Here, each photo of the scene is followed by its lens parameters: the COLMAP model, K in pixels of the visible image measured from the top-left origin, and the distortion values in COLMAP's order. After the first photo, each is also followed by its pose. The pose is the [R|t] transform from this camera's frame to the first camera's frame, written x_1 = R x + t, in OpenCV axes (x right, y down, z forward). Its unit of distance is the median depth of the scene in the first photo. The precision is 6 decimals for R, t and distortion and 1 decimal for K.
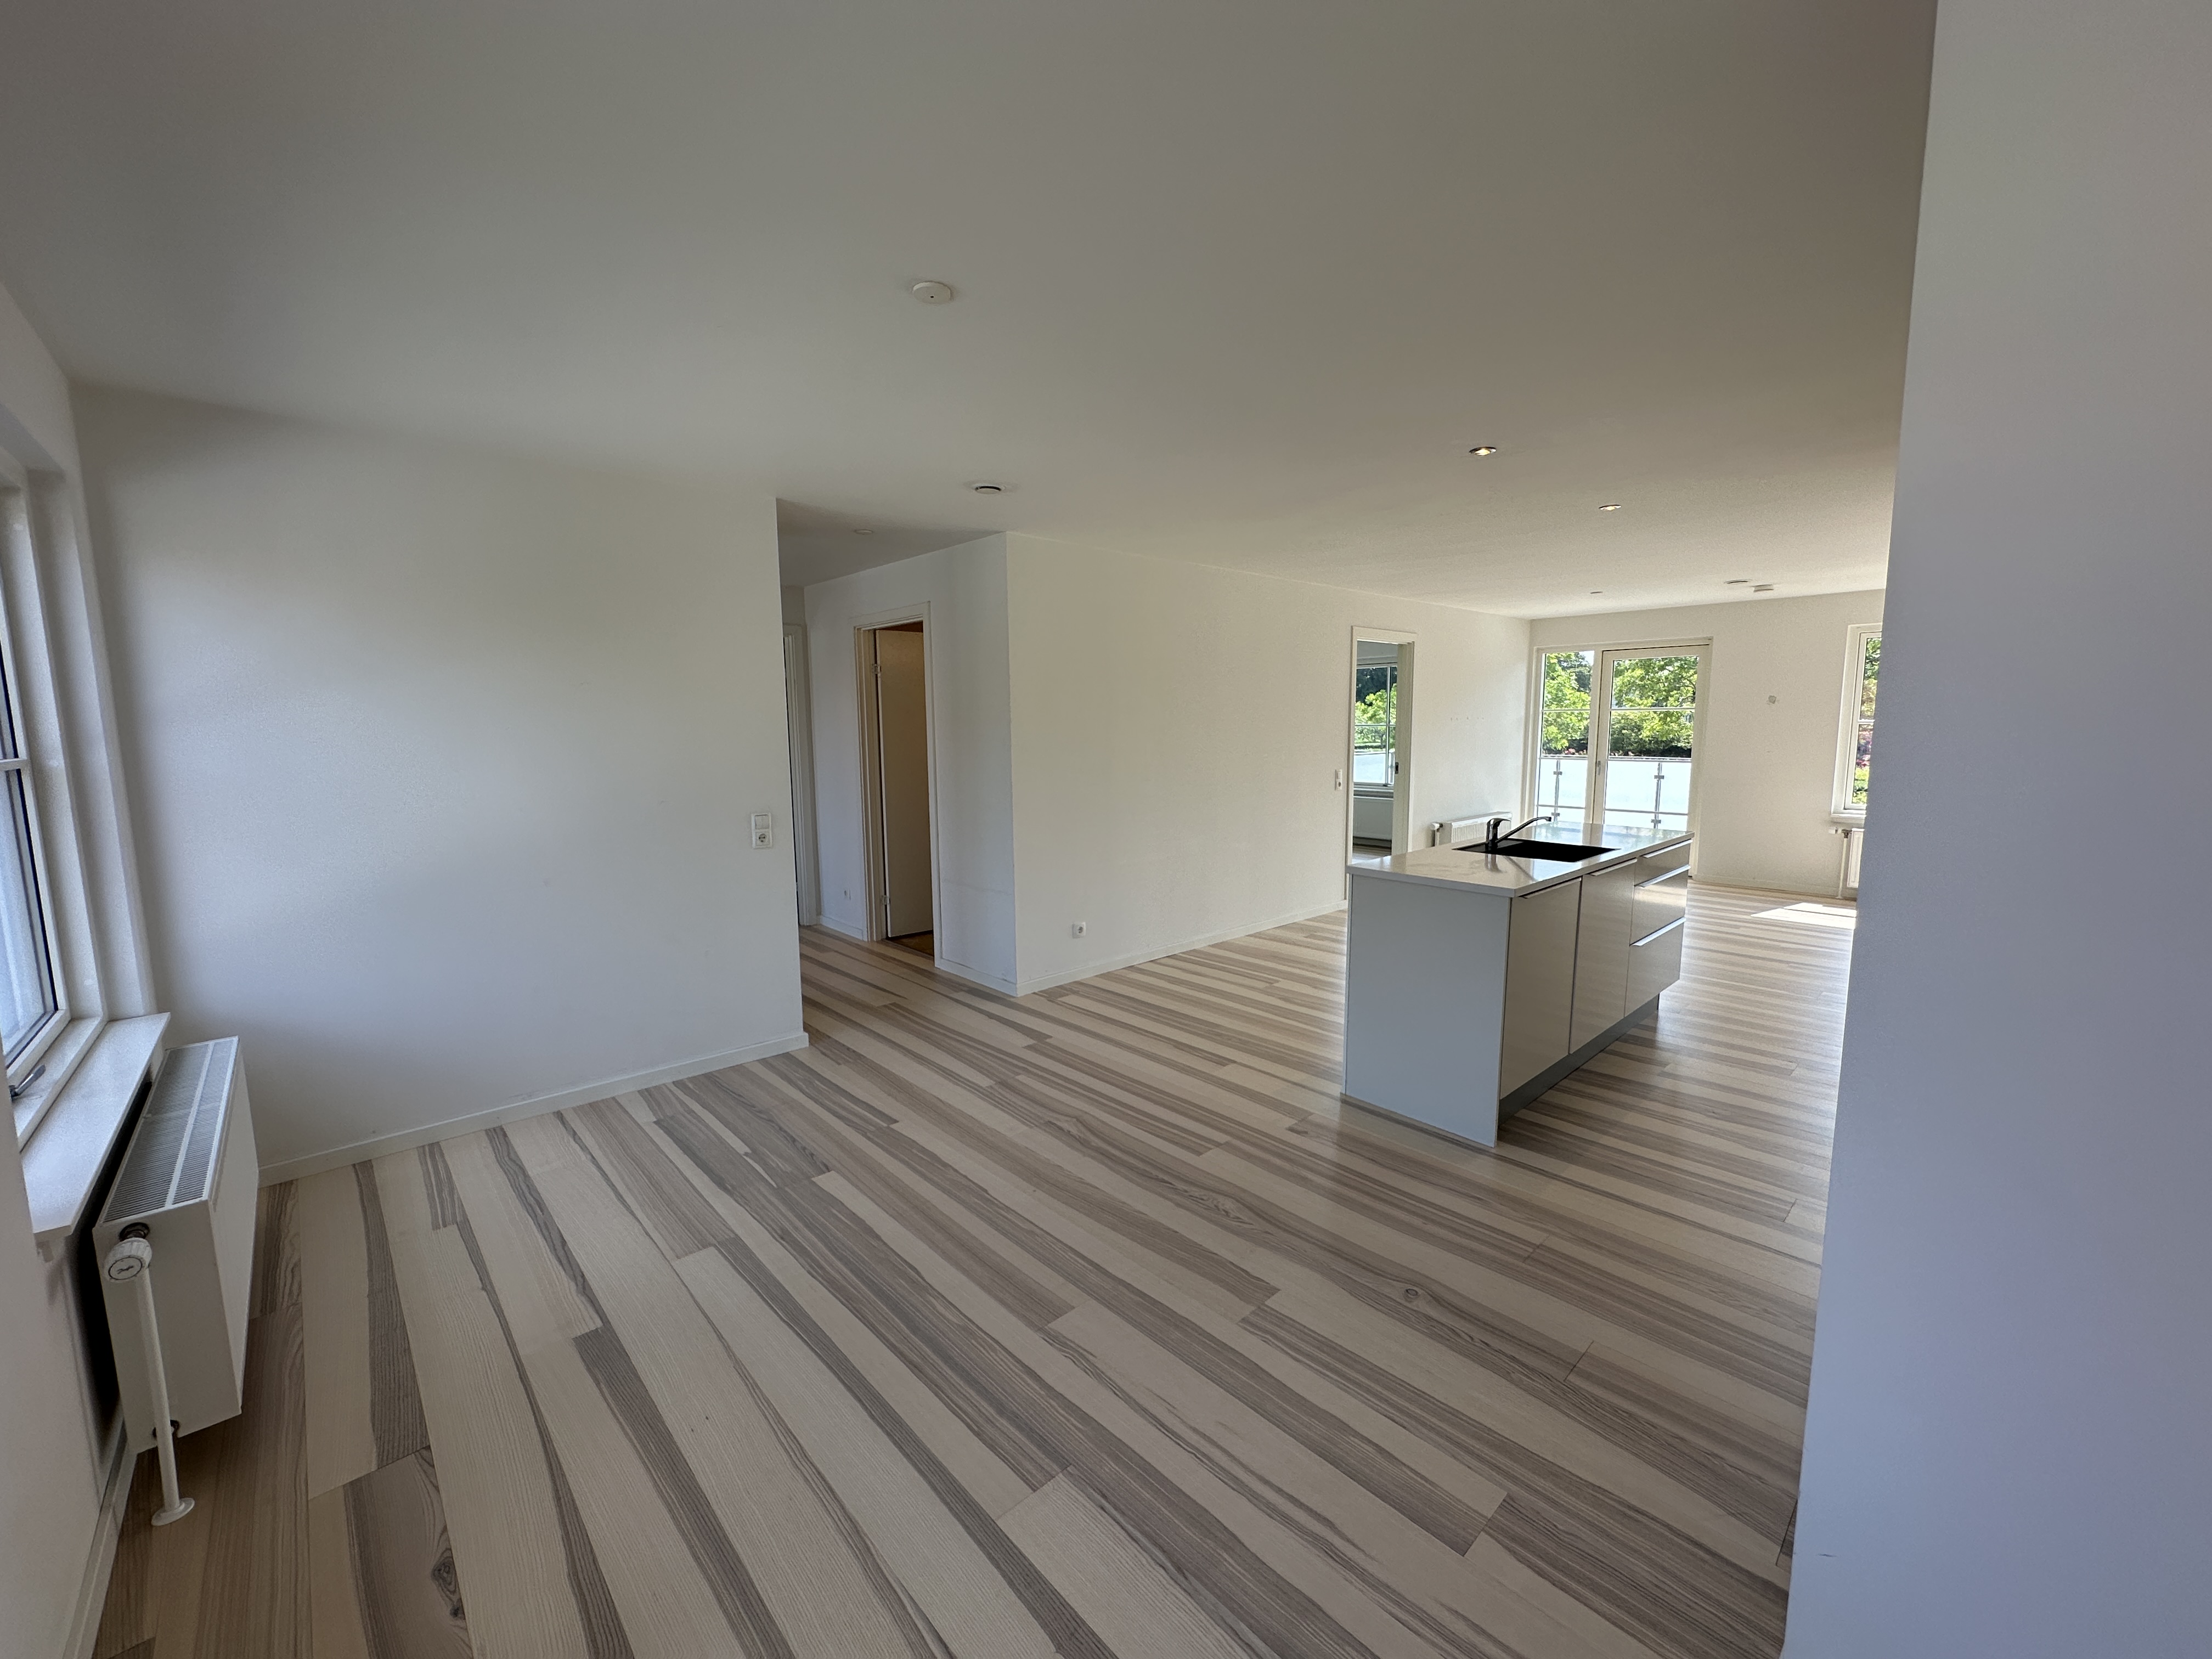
lens RADIAL K [[880.2, 0, 1112.3], [0, 880.2, 835.2], [0, 0, 1]] dist [-0.001870, 0.000536]
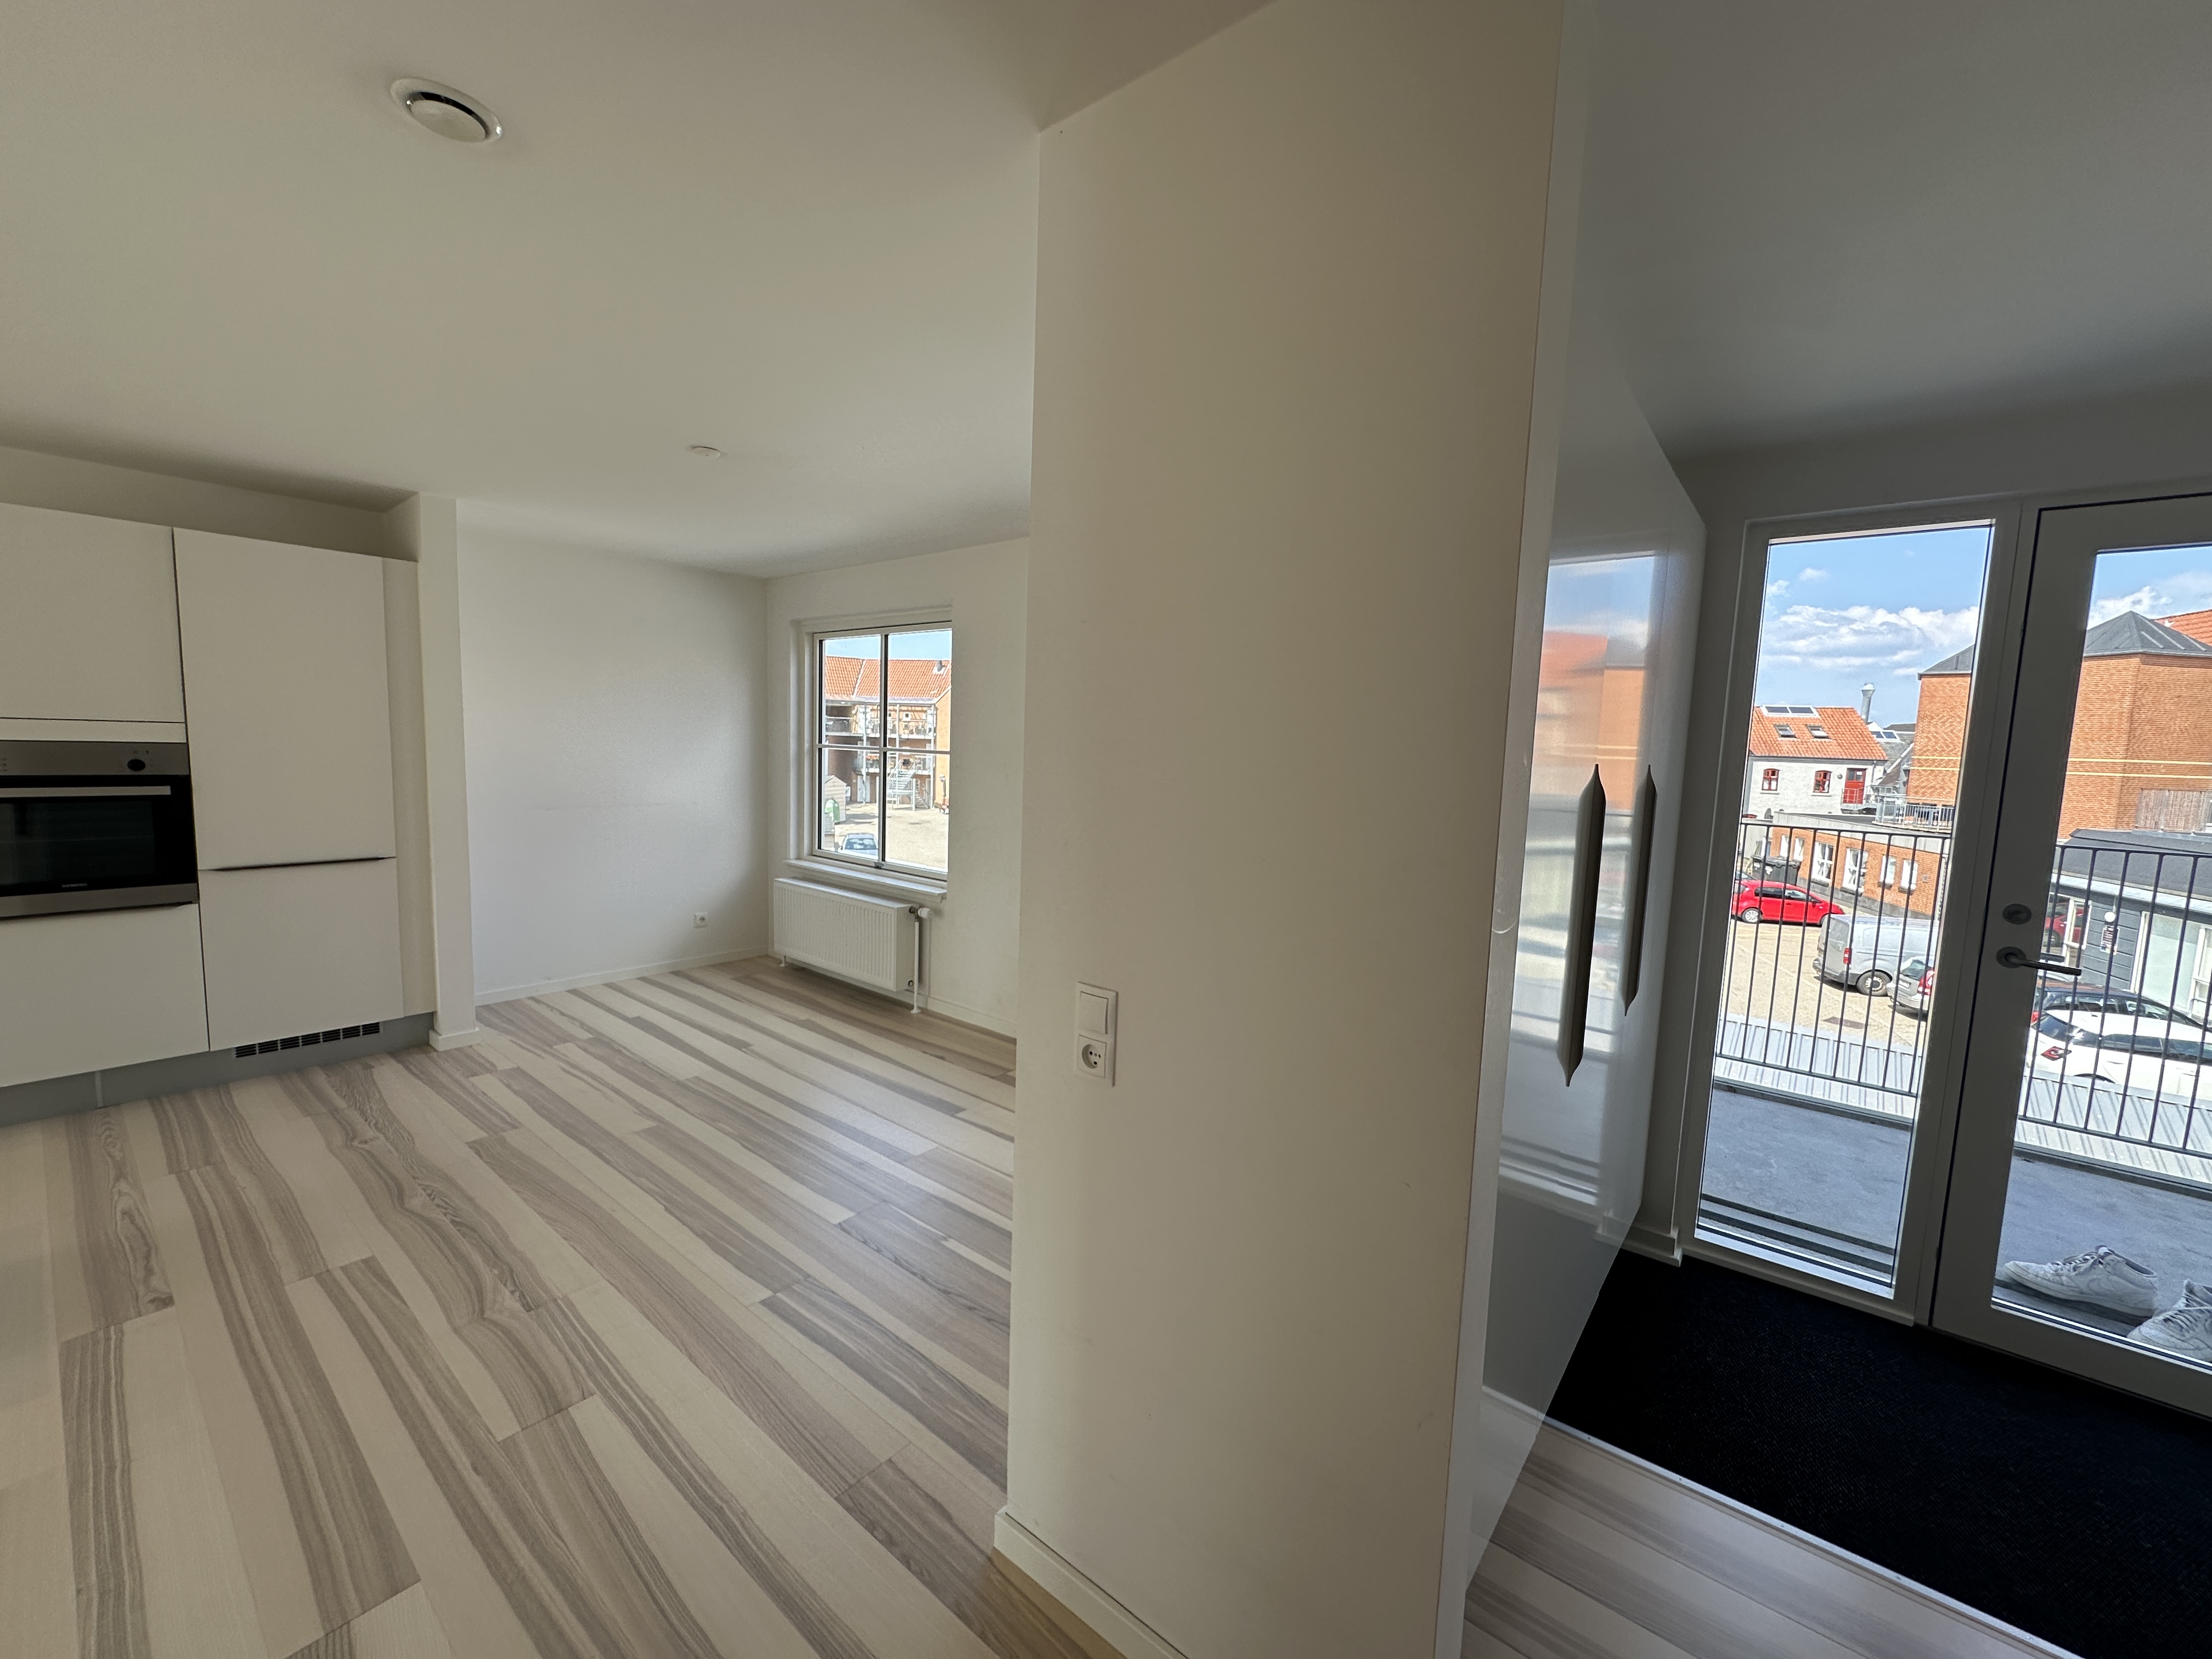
lens RADIAL K [[880.2, 0, 1093.1], [0, 880.2, 834.0], [0, 0, 1]] dist [-0.001870, 0.000536]
pose [[-0.991694, -0.011657, -0.128090, -0.497844], [-0.040921, 0.972732, 0.228293, -0.246642], [0.121936, 0.231638, -0.965130, 1.963272]]
